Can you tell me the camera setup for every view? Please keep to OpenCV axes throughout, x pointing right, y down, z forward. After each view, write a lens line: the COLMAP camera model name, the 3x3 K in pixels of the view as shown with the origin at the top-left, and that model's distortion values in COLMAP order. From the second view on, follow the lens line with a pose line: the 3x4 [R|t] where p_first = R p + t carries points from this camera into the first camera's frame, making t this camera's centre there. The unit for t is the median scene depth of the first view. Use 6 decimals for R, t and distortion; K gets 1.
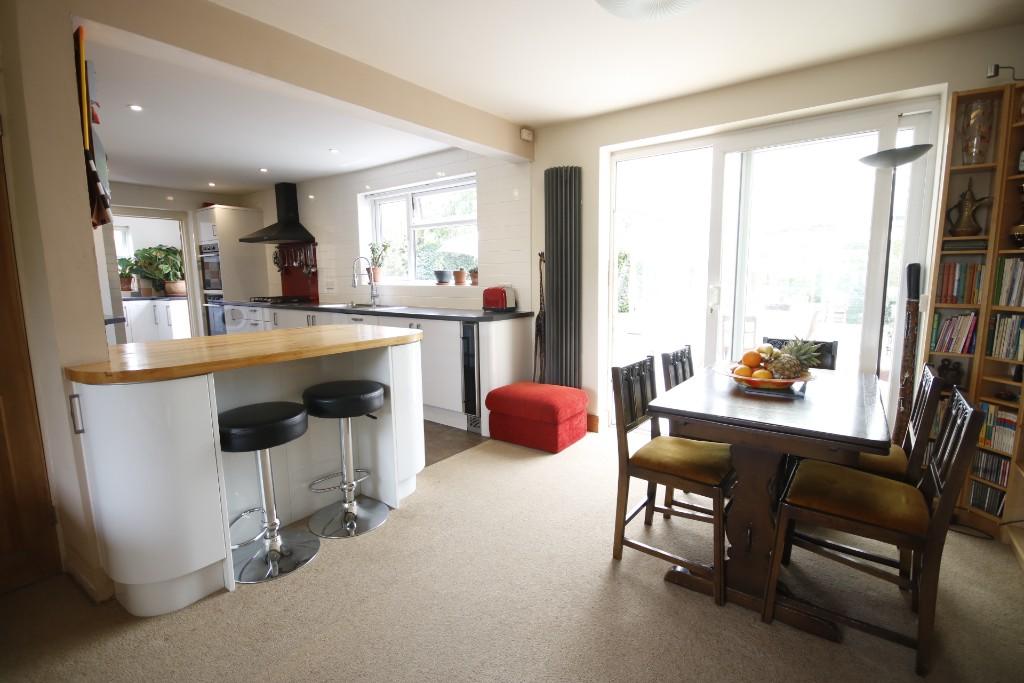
lens RADIAL K [[473.3, 0, 516.7], [0, 473.3, 339.4], [0, 0, 1]] dist [-0.001059, 0.000740]
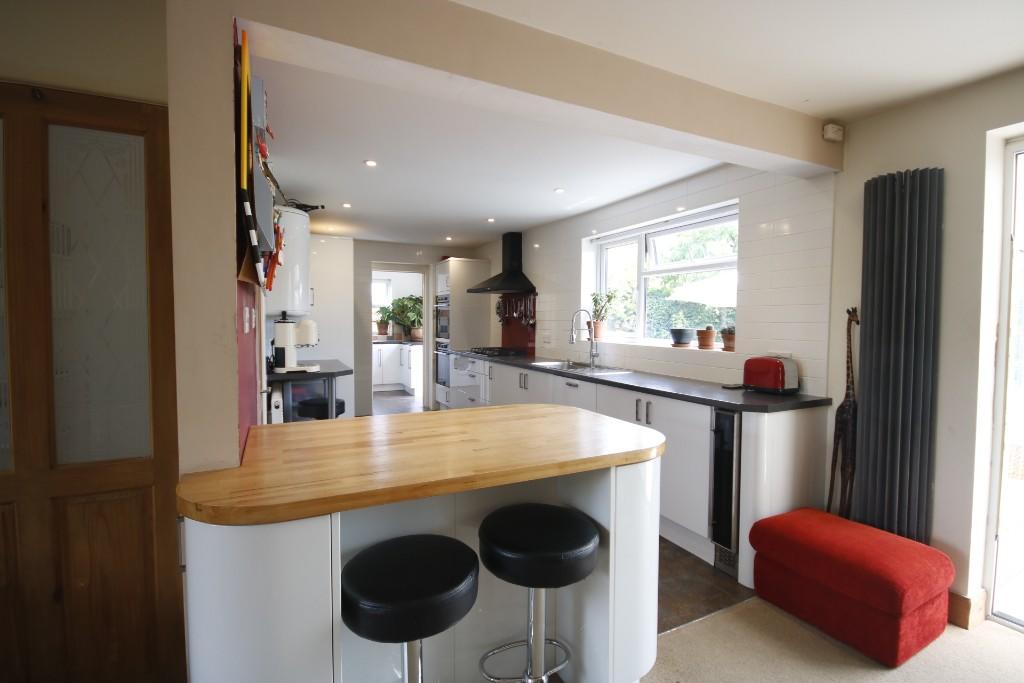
lens RADIAL K [[473.3, 0, 516.7], [0, 473.3, 339.4], [0, 0, 1]] dist [-0.001059, 0.000740]
pose [[0.899110, 0.034166, -0.436386, -0.056815], [-0.074600, 0.994325, -0.075852, -0.045797], [0.431318, 0.100754, 0.896556, 0.181023]]
